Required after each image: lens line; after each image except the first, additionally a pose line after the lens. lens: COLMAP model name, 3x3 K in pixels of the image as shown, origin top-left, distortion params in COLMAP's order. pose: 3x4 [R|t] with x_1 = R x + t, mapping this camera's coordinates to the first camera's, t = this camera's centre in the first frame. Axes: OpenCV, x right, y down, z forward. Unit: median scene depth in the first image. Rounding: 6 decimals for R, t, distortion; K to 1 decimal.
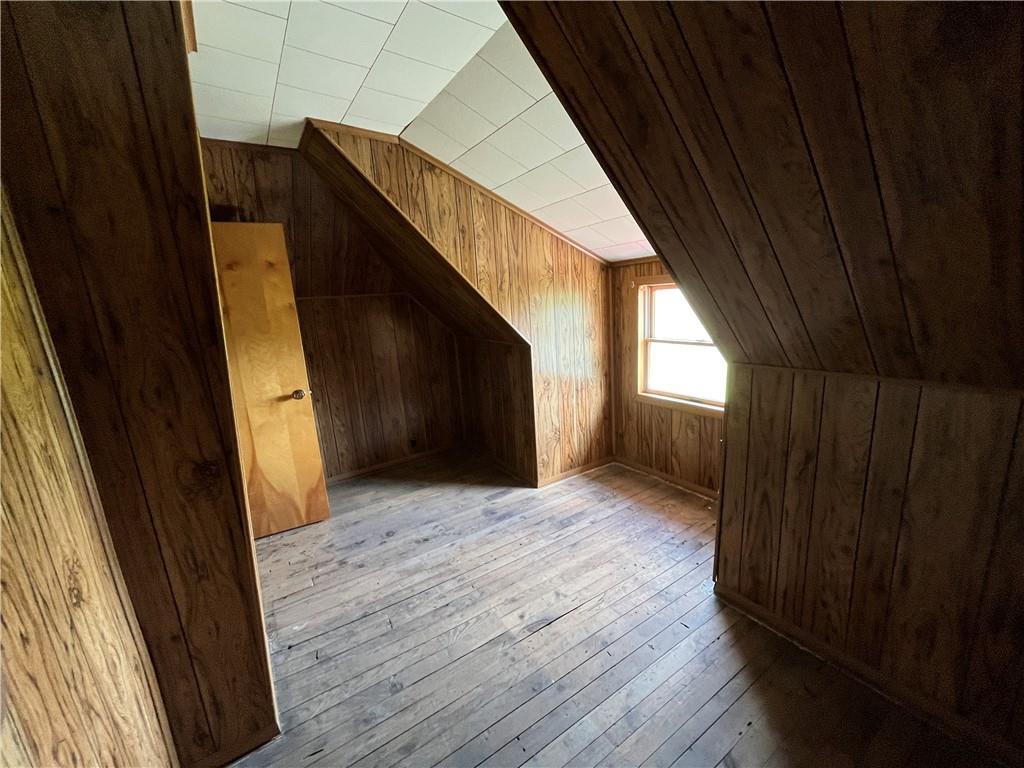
lens RADIAL K [[415.4, 0, 518.3], [0, 415.4, 386.1], [0, 0, 1]] dist [0.001021, 0.000034]
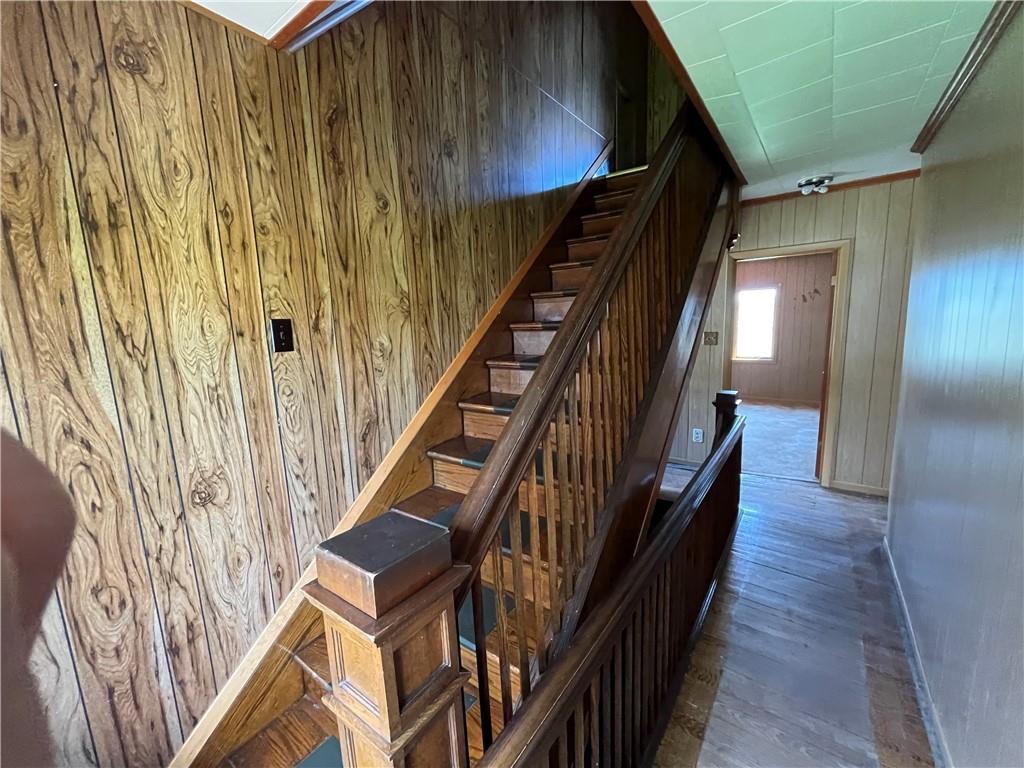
lens RADIAL K [[415.4, 0, 511.8], [0, 415.4, 384.9], [0, 0, 1]] dist [0.001021, 0.000034]
pose [[0.934738, -0.041248, 0.352936, 0.002320], [0.072252, 0.994553, -0.075124, -0.100283], [-0.347915, 0.095721, 0.932627, 0.407231]]
